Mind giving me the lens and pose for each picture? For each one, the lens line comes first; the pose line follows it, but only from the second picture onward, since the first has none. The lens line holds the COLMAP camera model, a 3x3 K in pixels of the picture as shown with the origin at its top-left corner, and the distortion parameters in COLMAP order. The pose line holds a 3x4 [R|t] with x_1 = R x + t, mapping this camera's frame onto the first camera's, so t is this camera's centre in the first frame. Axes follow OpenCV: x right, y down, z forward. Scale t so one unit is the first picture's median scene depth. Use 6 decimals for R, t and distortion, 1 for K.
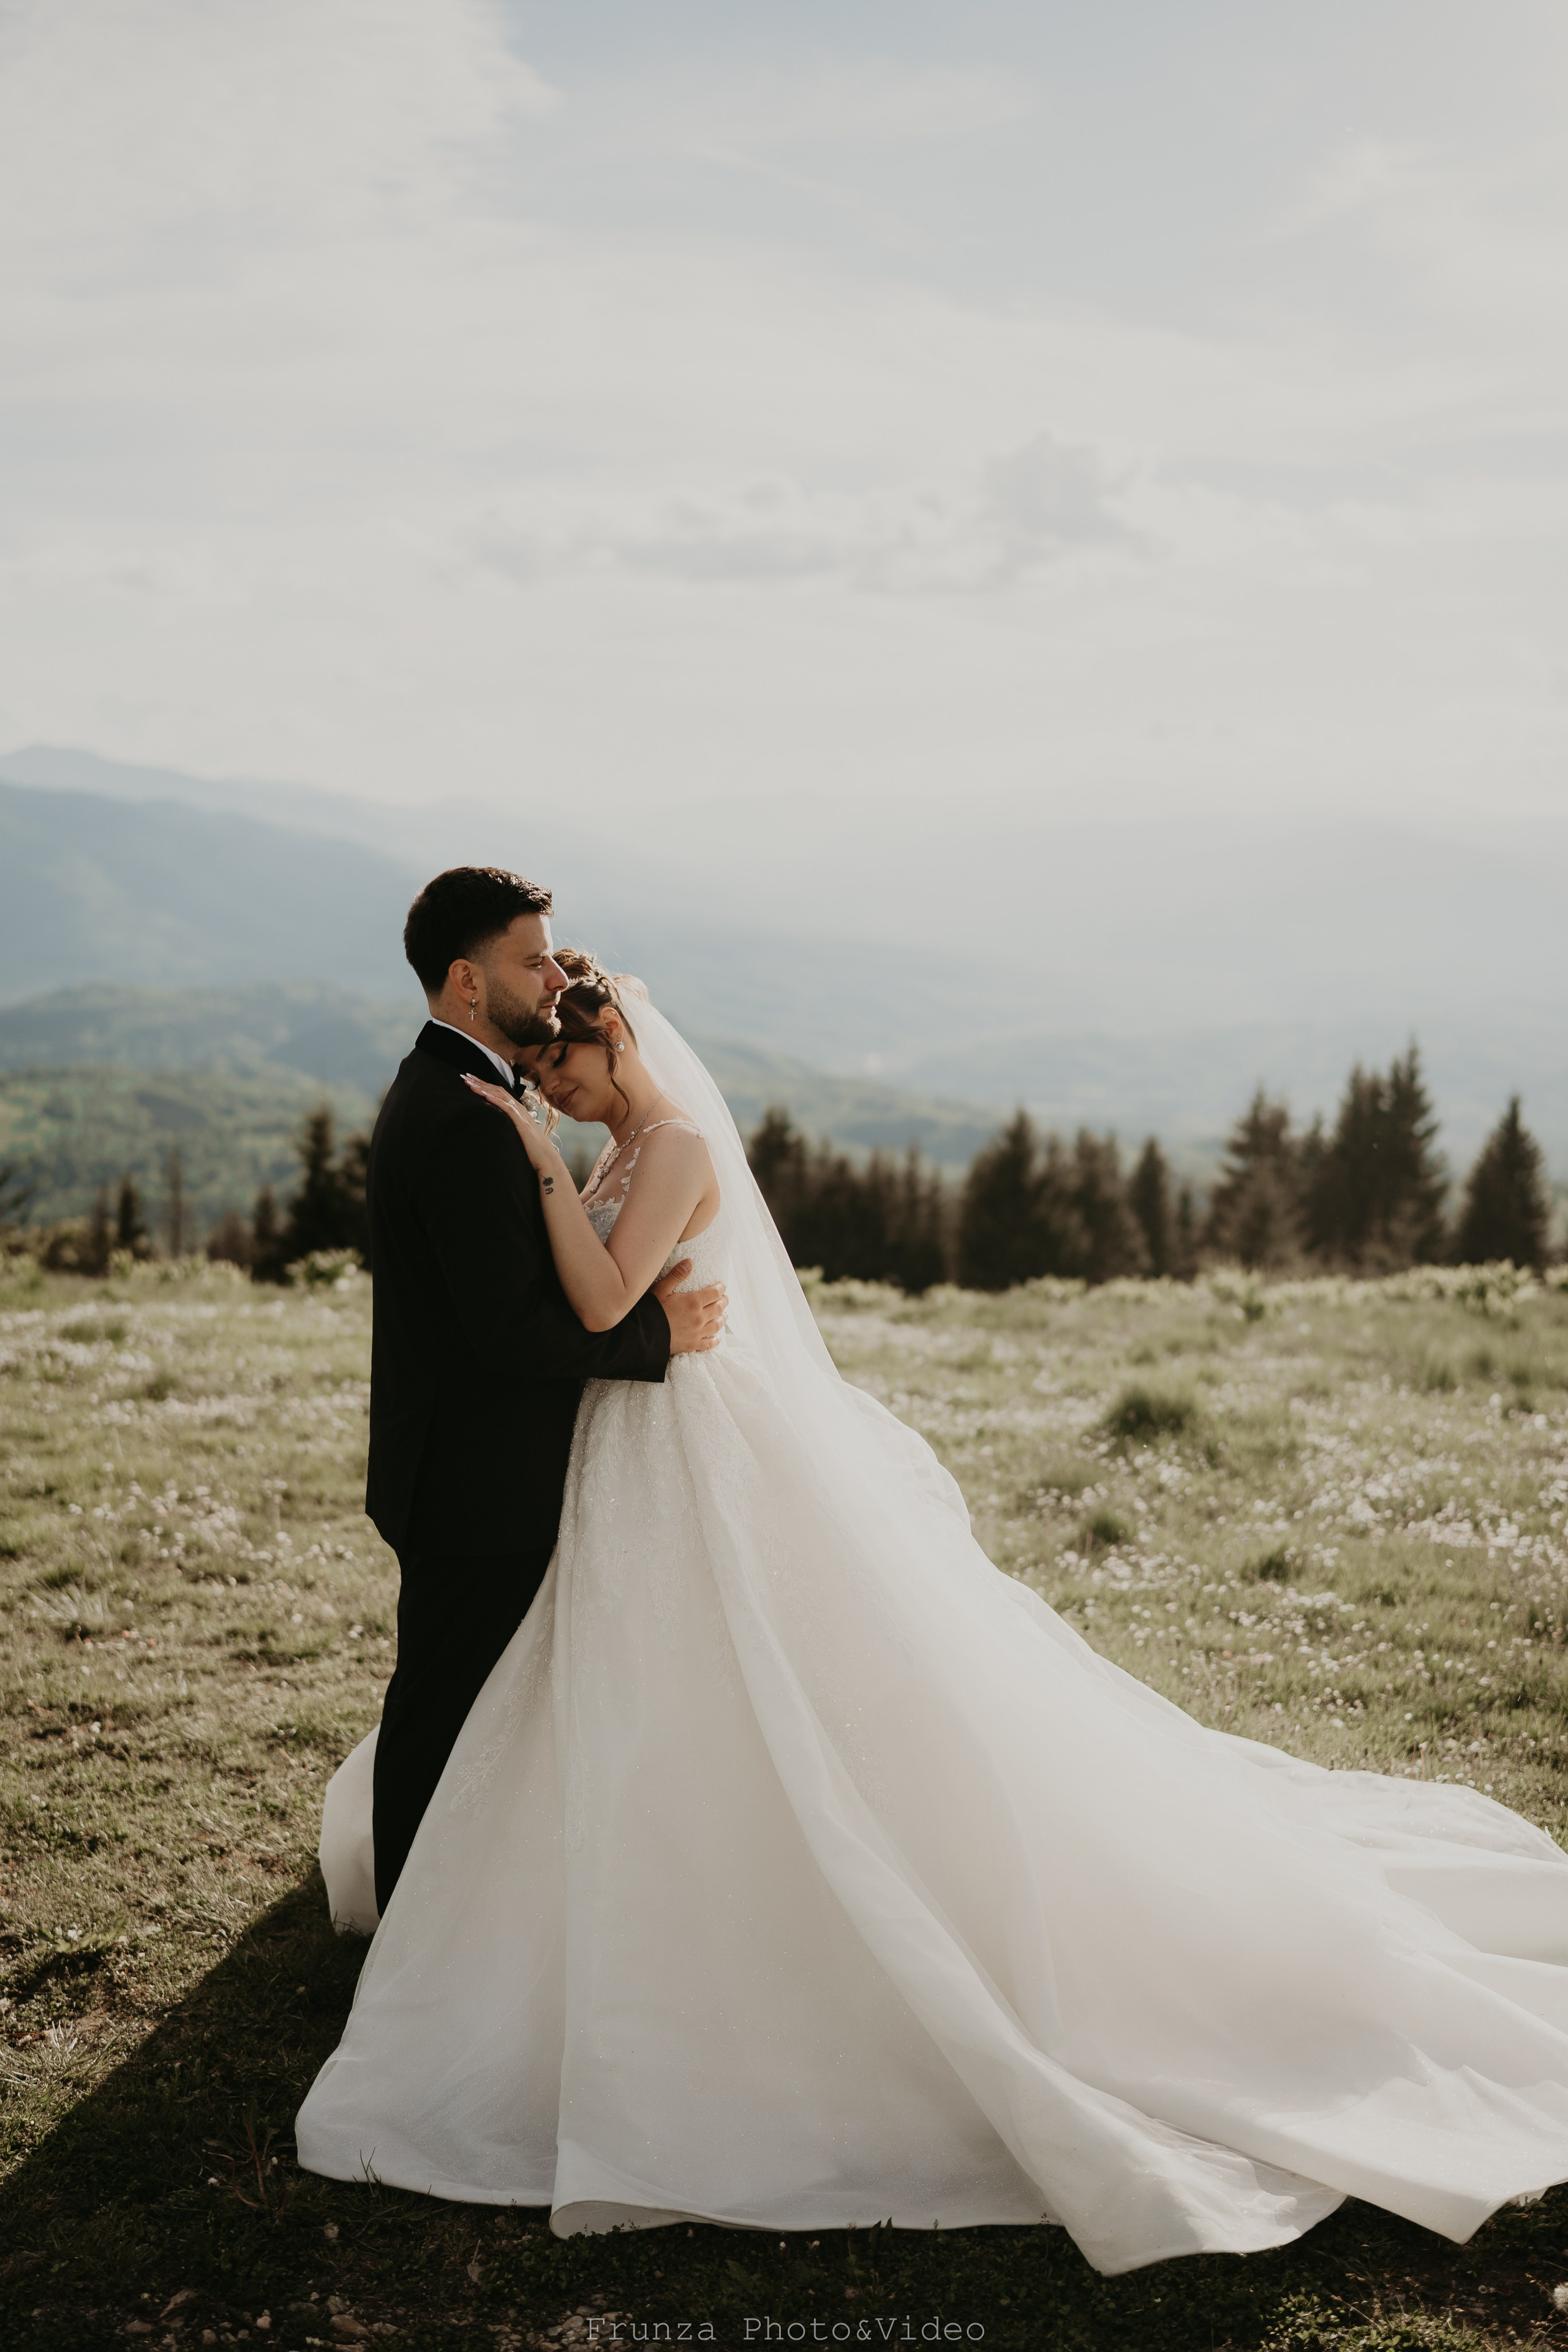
lens RADIAL K [[2450.4, 0, 771.4], [0, 2450.4, 1182.8], [0, 0, 1]] dist [-0.188707, 0.250302]
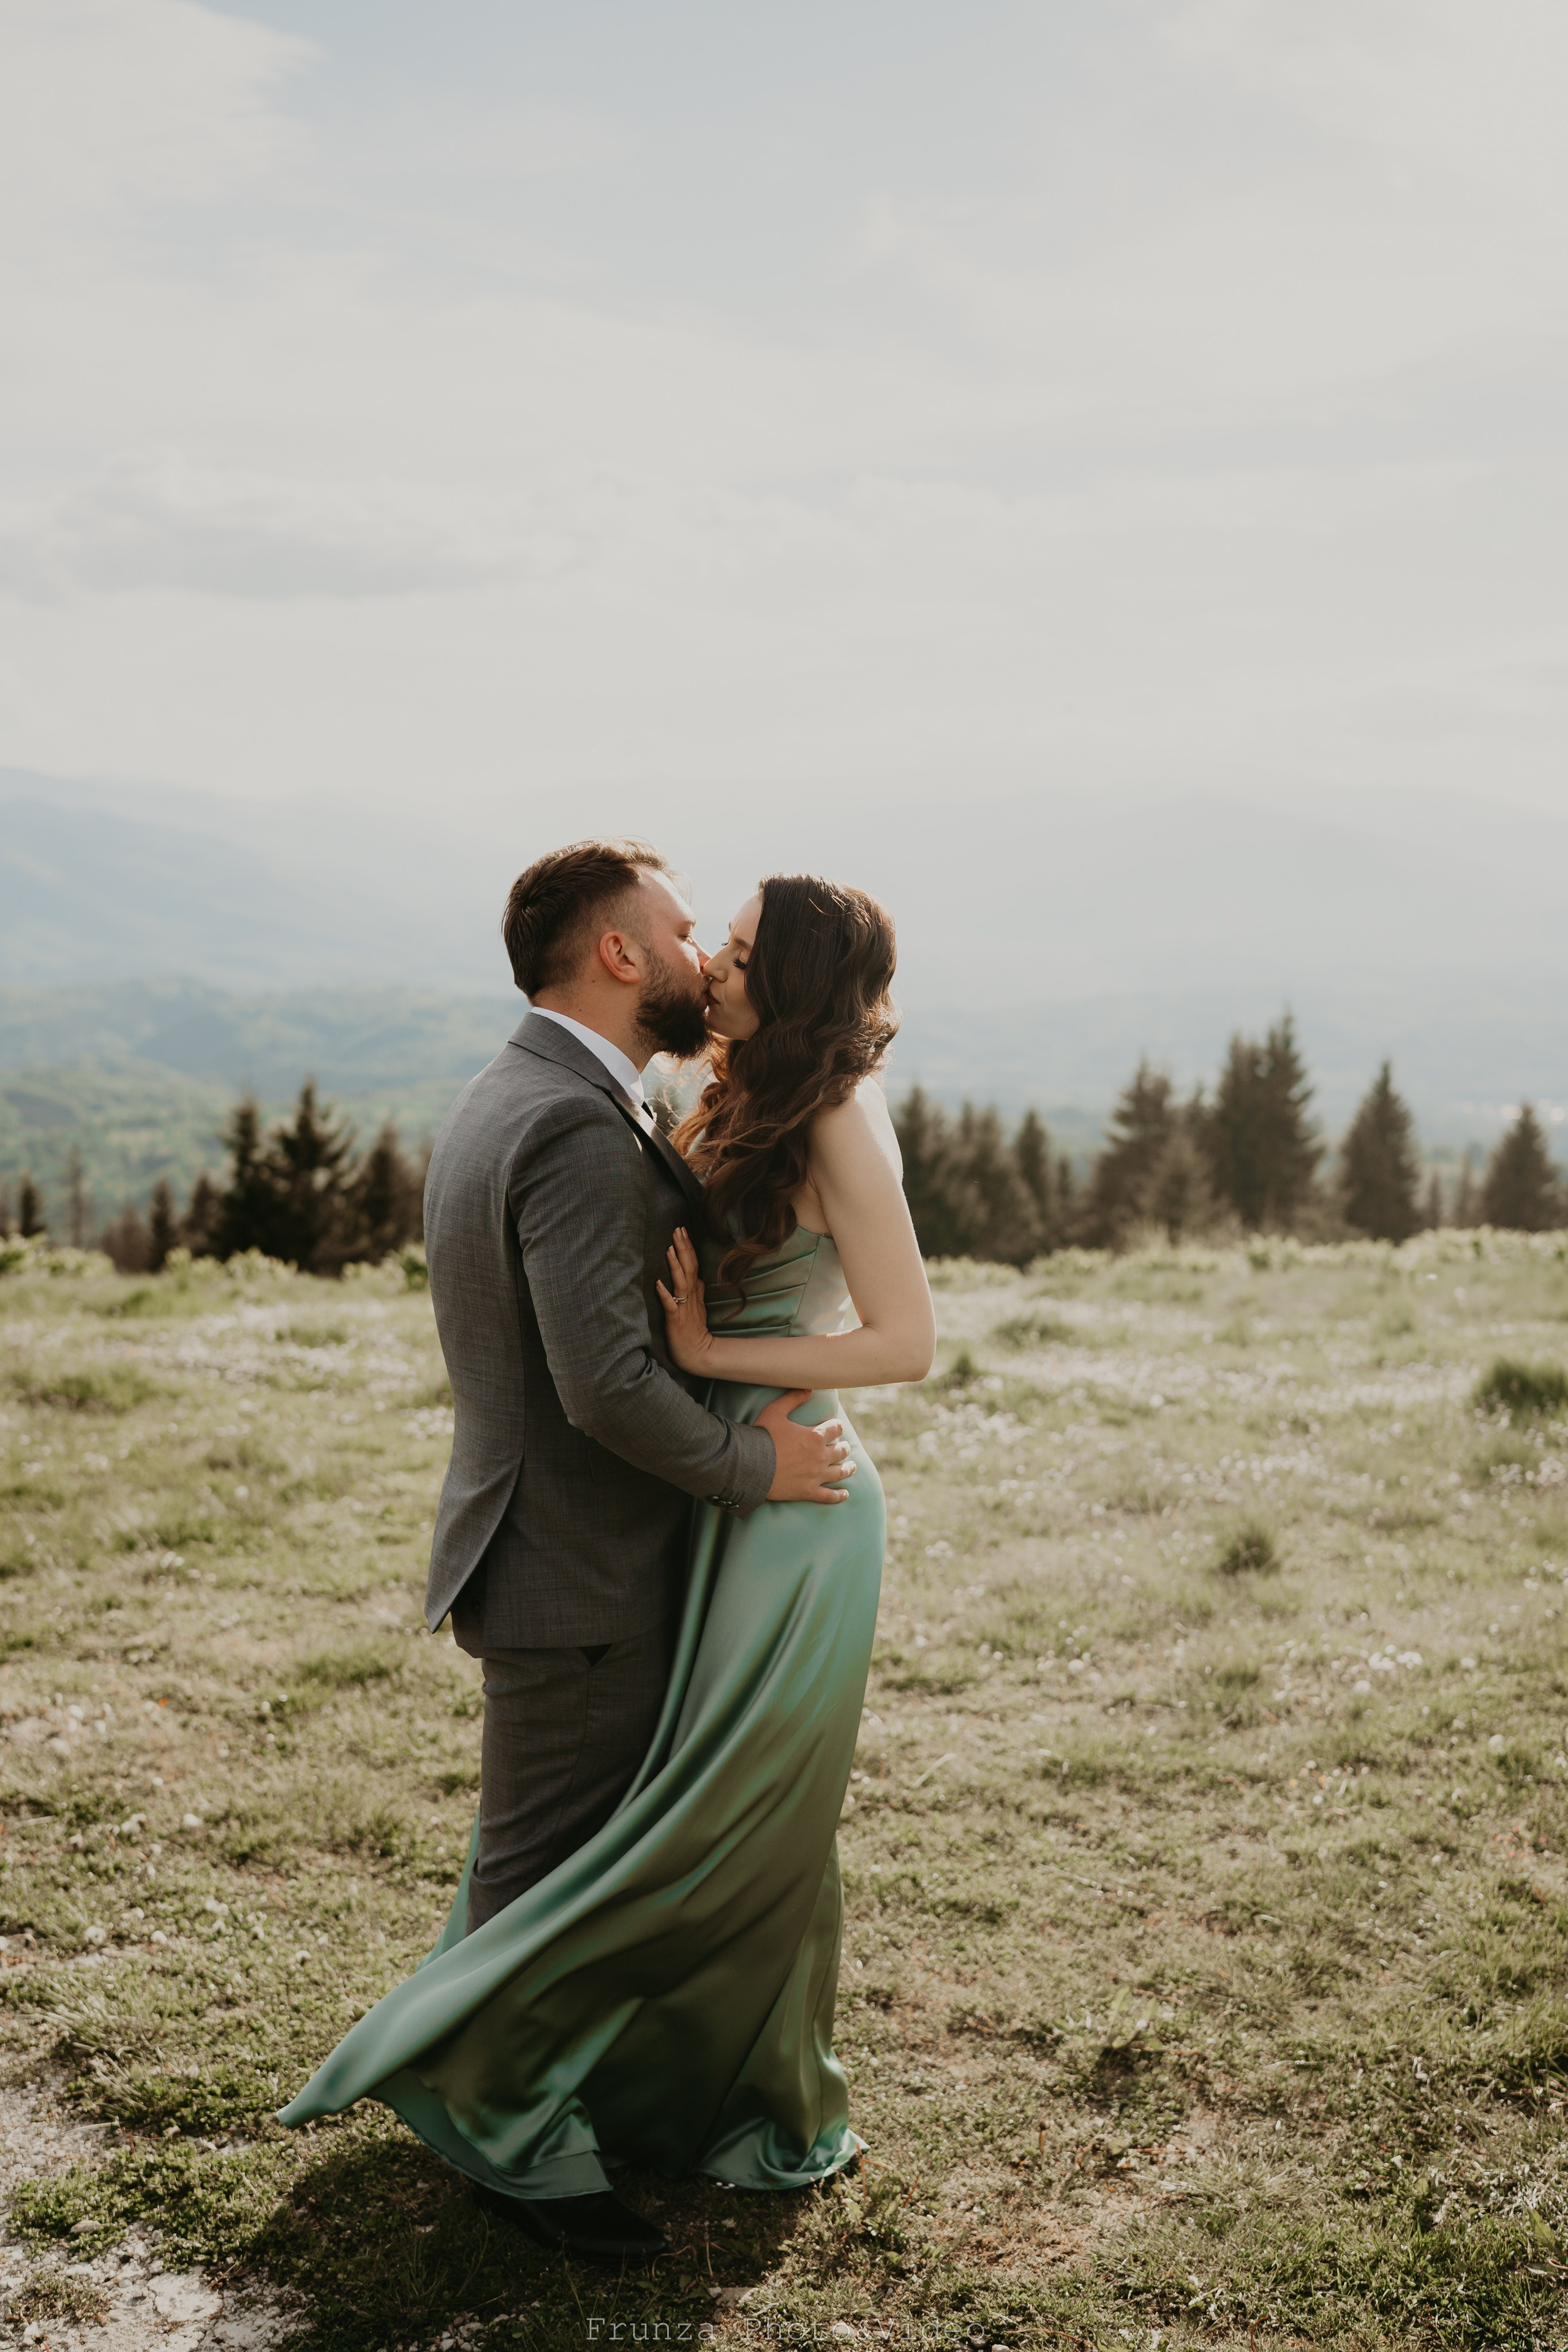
lens RADIAL K [[2390.3, 0, 805.7], [0, 2390.3, 1209.6], [0, 0, 1]] dist [-0.186804, 0.234254]
pose [[0.997031, -0.027474, 0.071938, -0.227563], [0.025995, 0.999433, 0.021413, -0.005380], [-0.072485, -0.019480, 0.997179, 0.070147]]
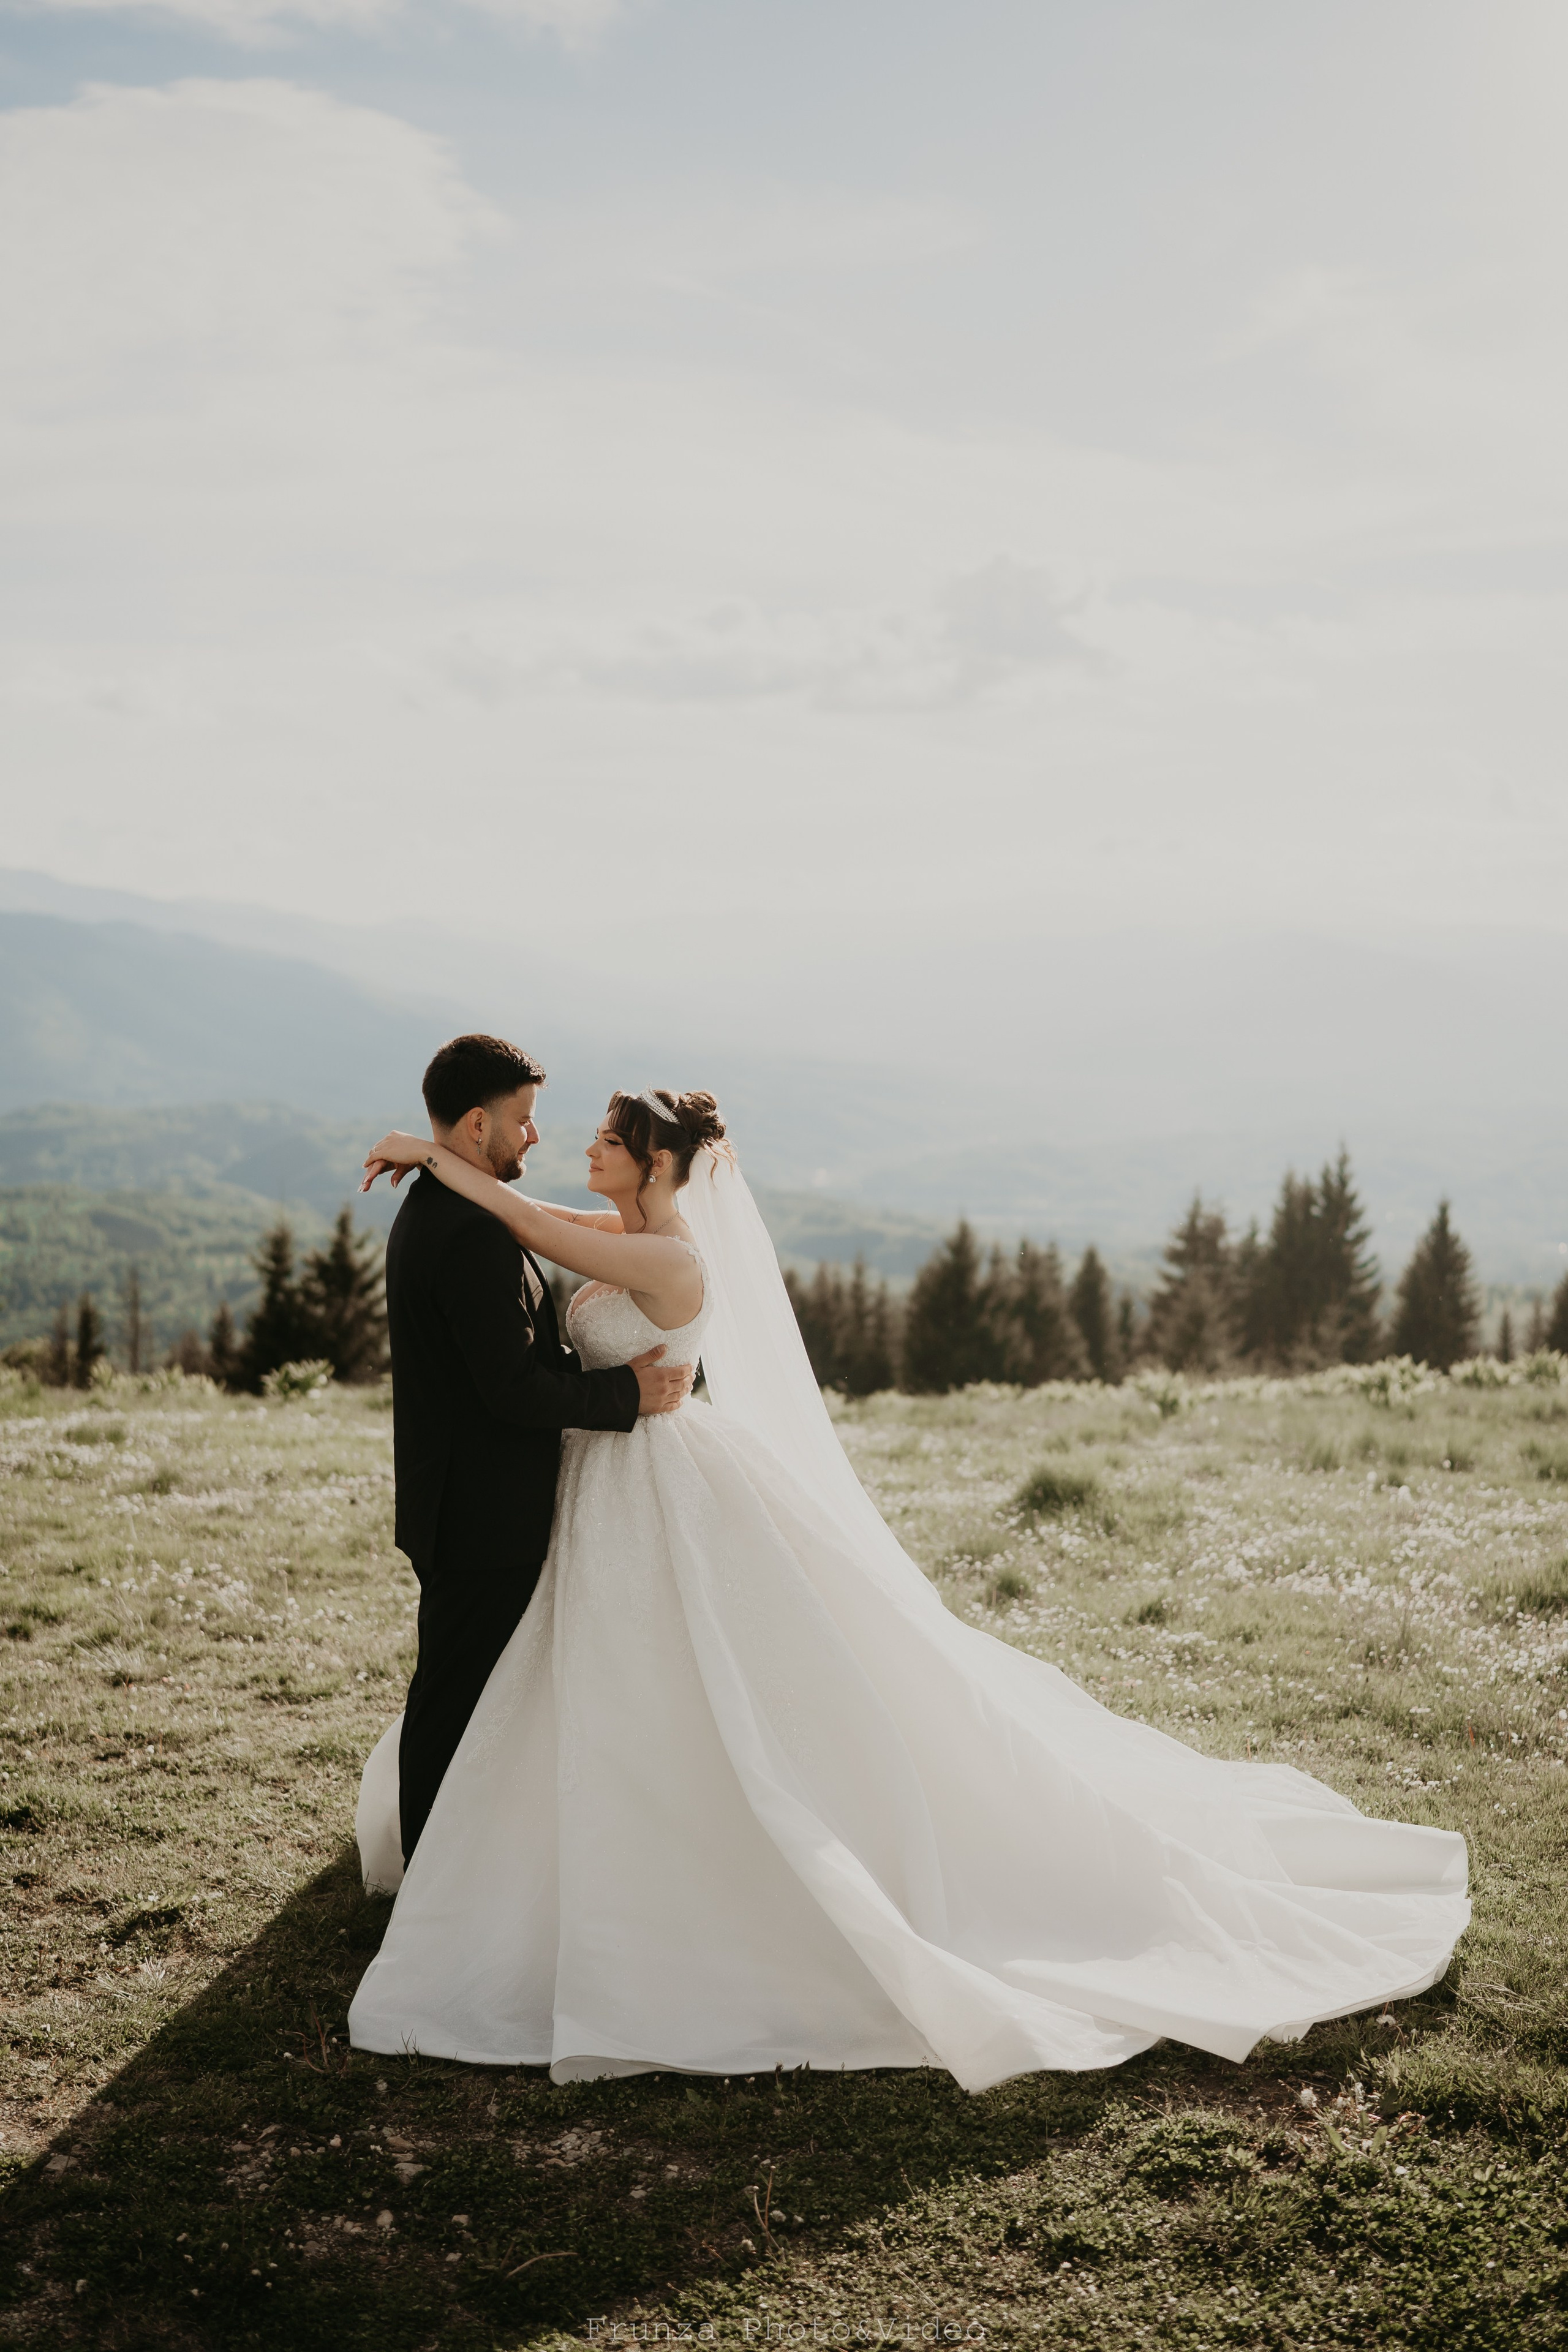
lens RADIAL K [[2417.1, 0, 801.3], [0, 2417.1, 1163.4], [0, 0, 1]] dist [-0.191860, 0.212174]
pose [[0.999371, -0.010851, 0.033759, 0.002666], [0.012689, 0.998421, -0.054727, 0.003412], [-0.033111, 0.055121, 0.997931, -0.122299]]
